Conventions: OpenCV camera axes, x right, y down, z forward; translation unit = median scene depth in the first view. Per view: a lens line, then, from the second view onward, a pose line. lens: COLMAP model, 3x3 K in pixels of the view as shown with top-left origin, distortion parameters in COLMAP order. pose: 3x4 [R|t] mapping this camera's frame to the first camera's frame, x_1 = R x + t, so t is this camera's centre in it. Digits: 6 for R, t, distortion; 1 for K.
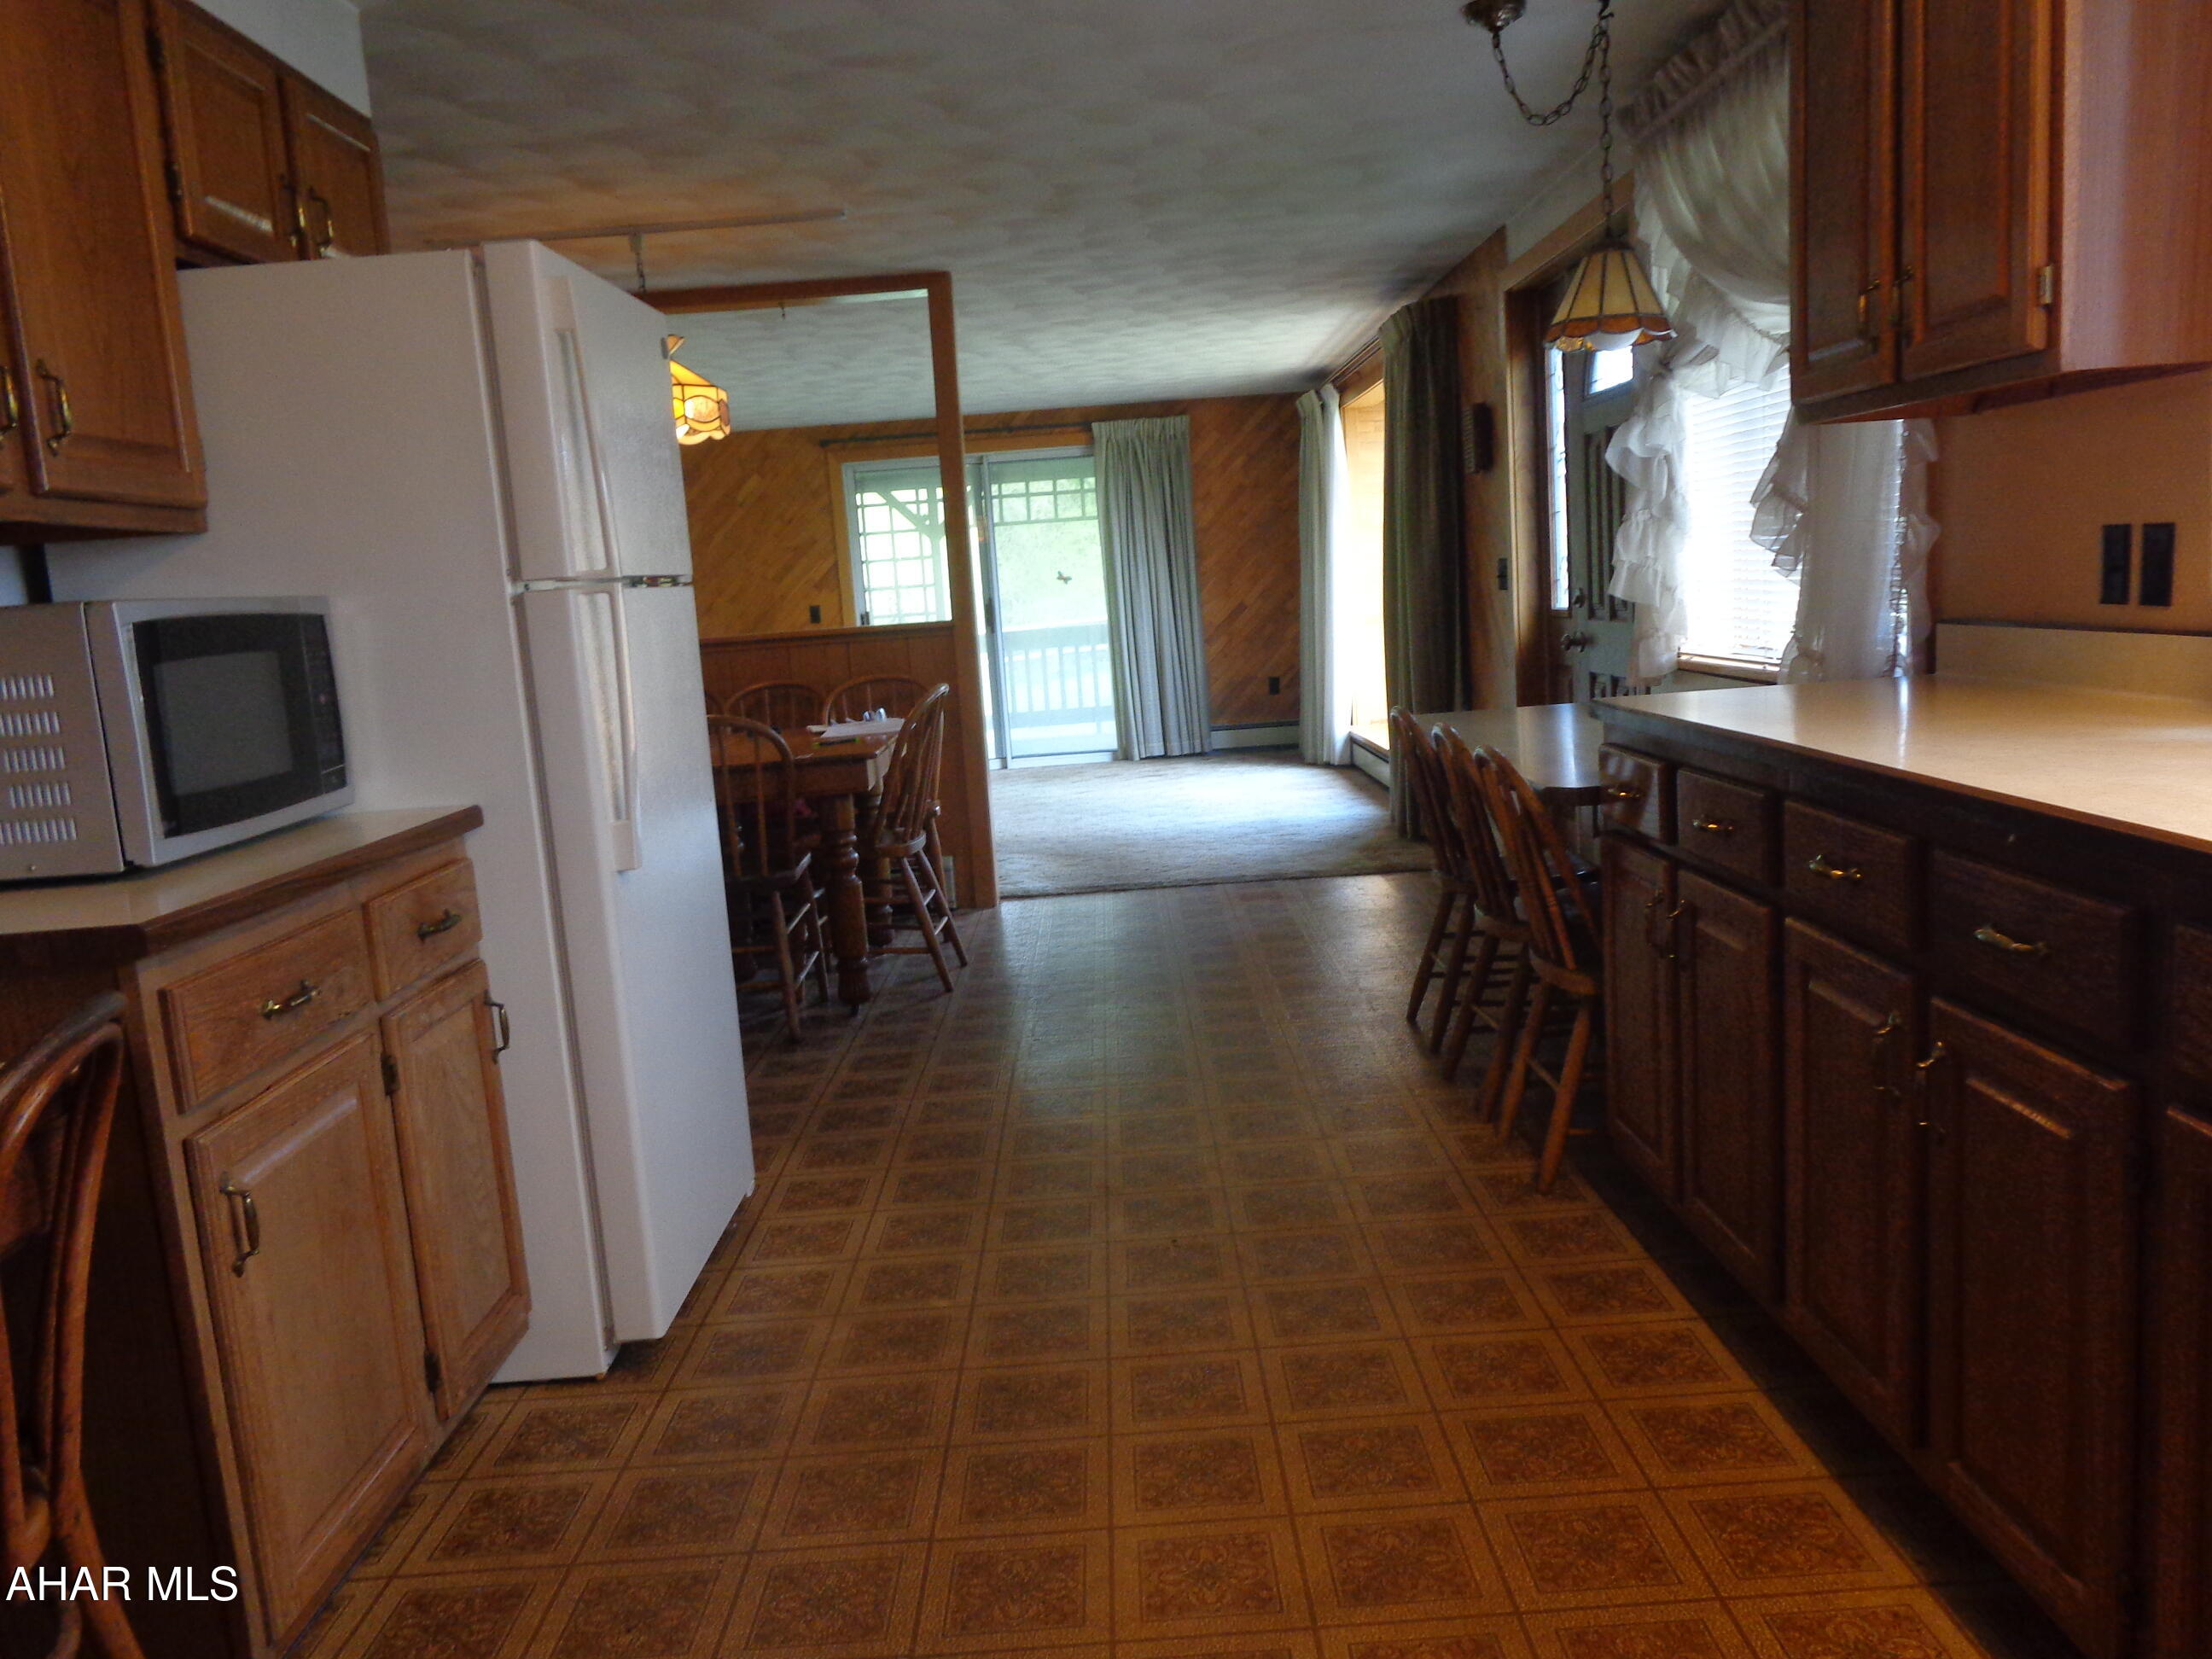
lens RADIAL K [[1668.9, 0, 1106.0], [0, 1668.9, 829.5], [0, 0, 1]] dist [-0.037236, 0.056067]
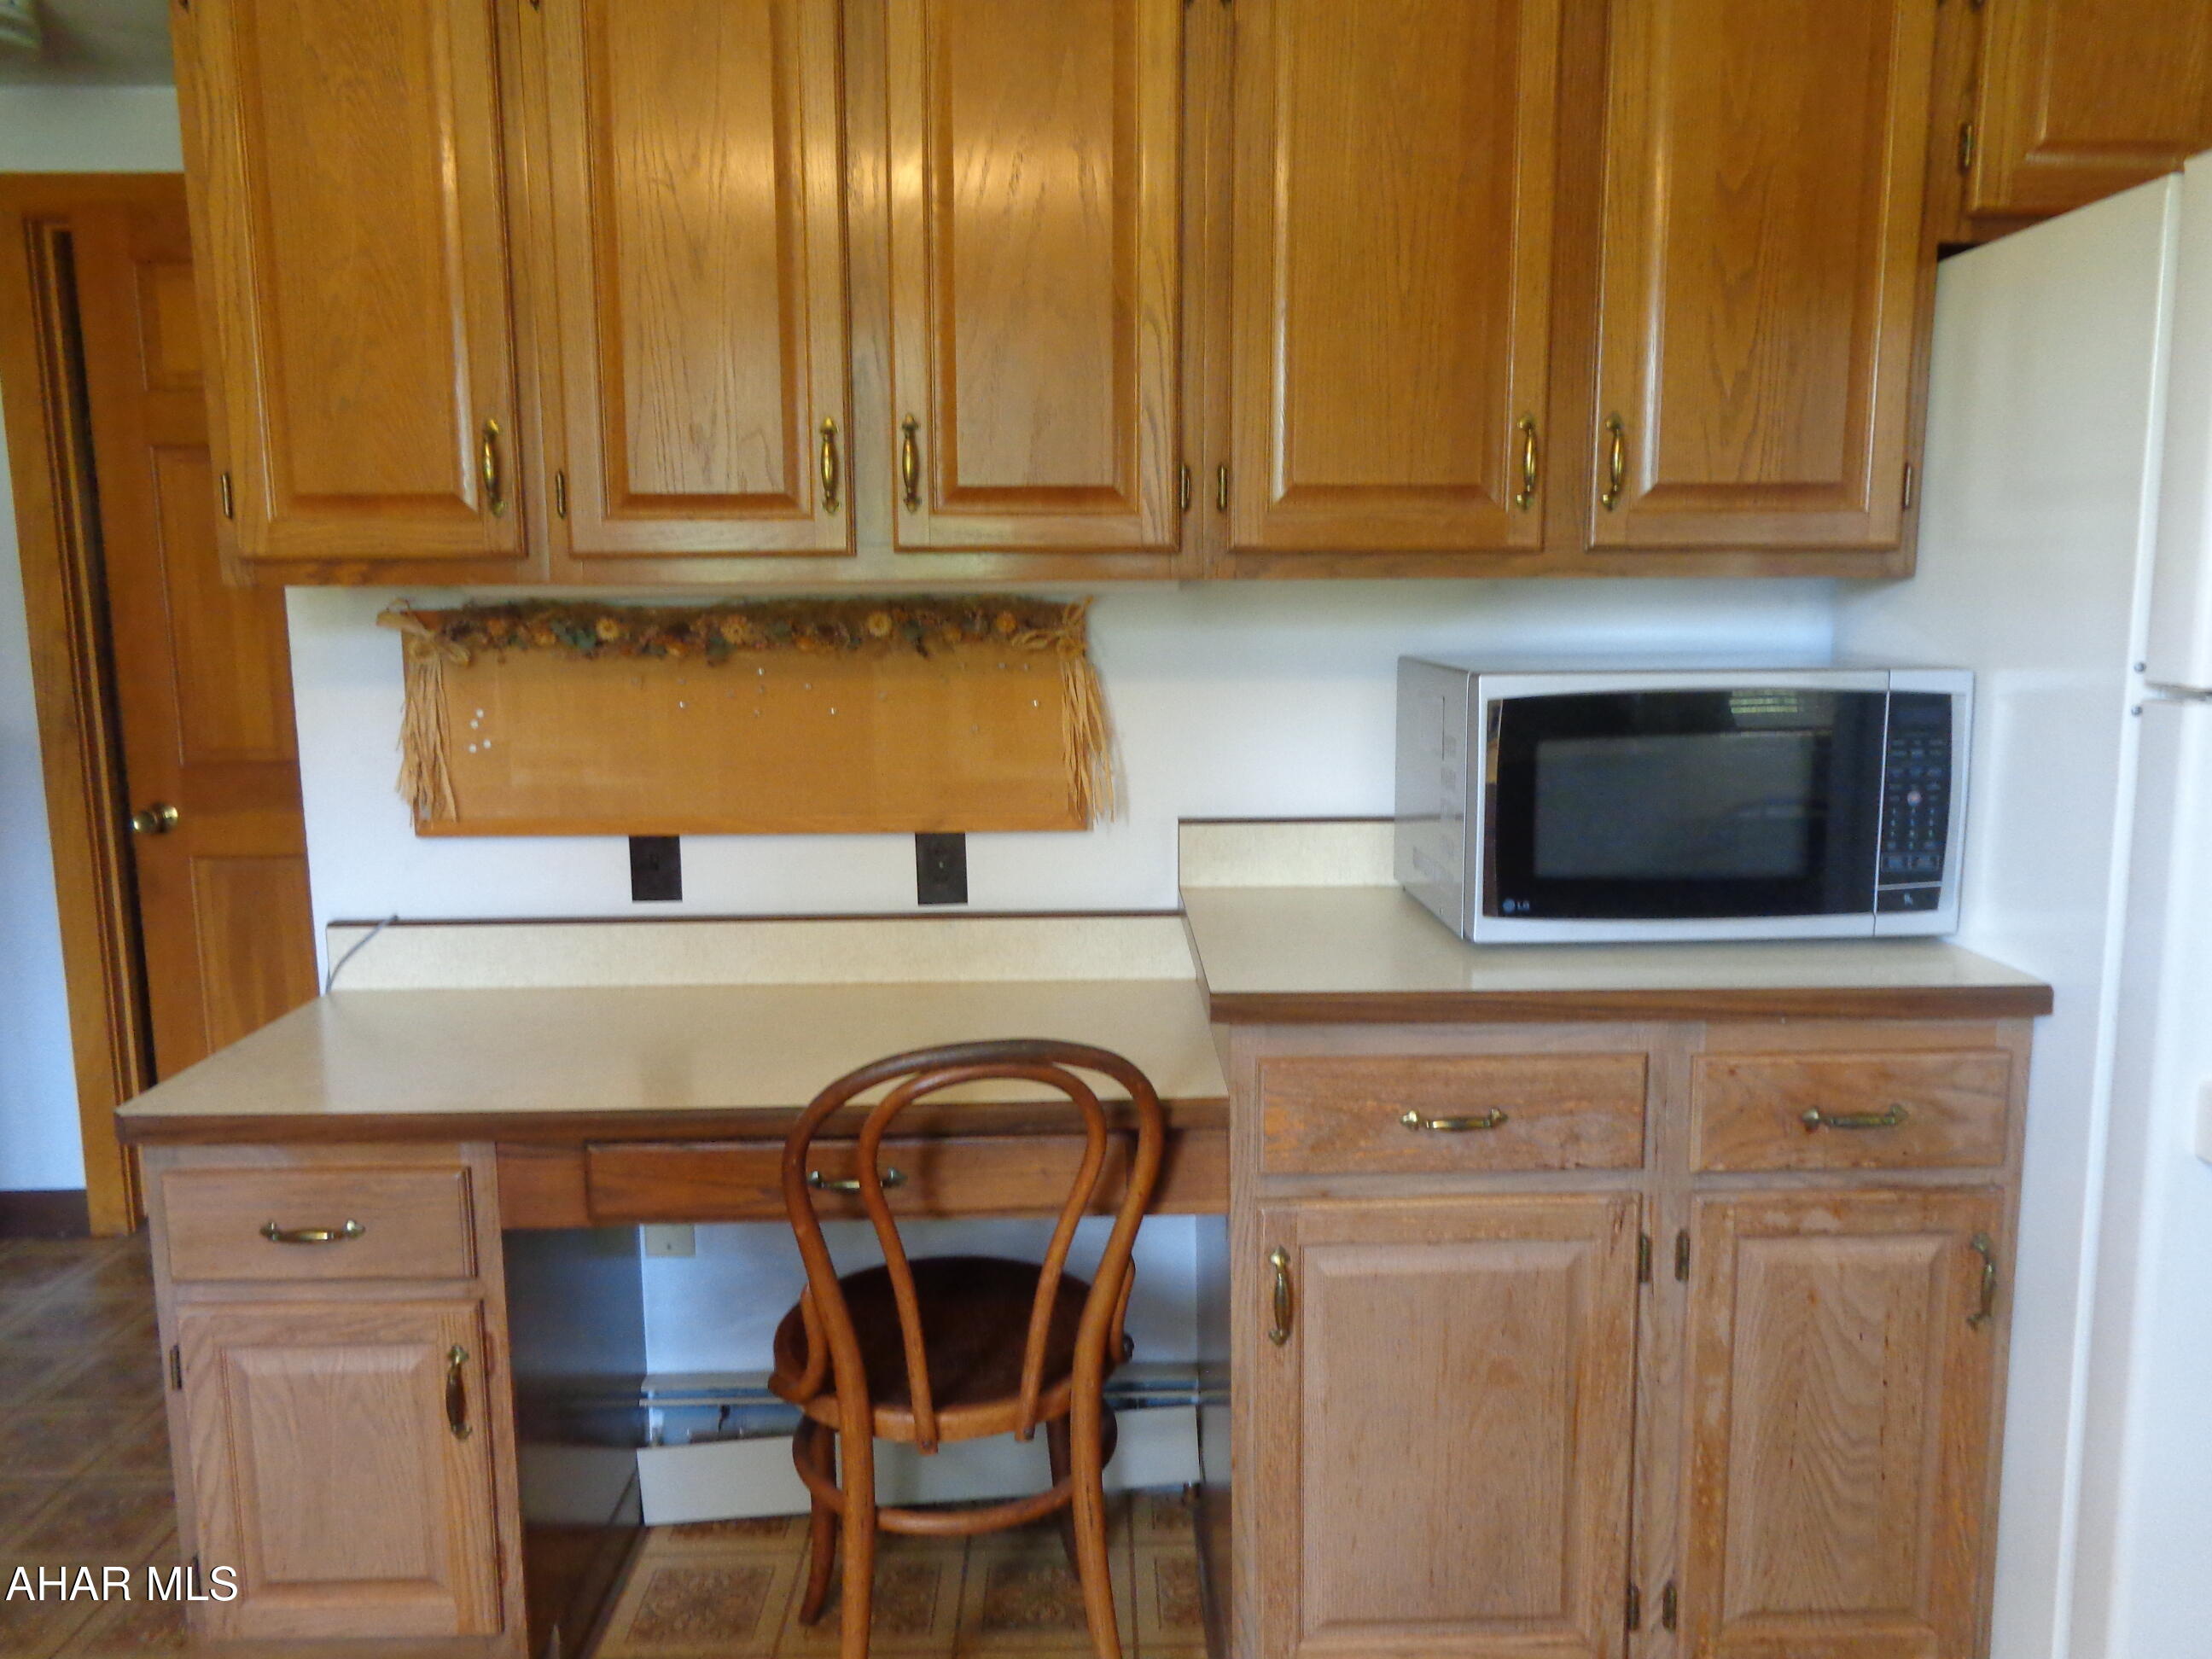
lens RADIAL K [[1668.9, 0, 1106.0], [0, 1668.9, 829.5], [0, 0, 1]] dist [-0.037236, 0.056067]
pose [[0.007779, 0.221105, -0.975219, 0.297686], [-0.141368, 0.965697, 0.217818, -0.179394], [0.989927, 0.136171, 0.038769, 0.579564]]
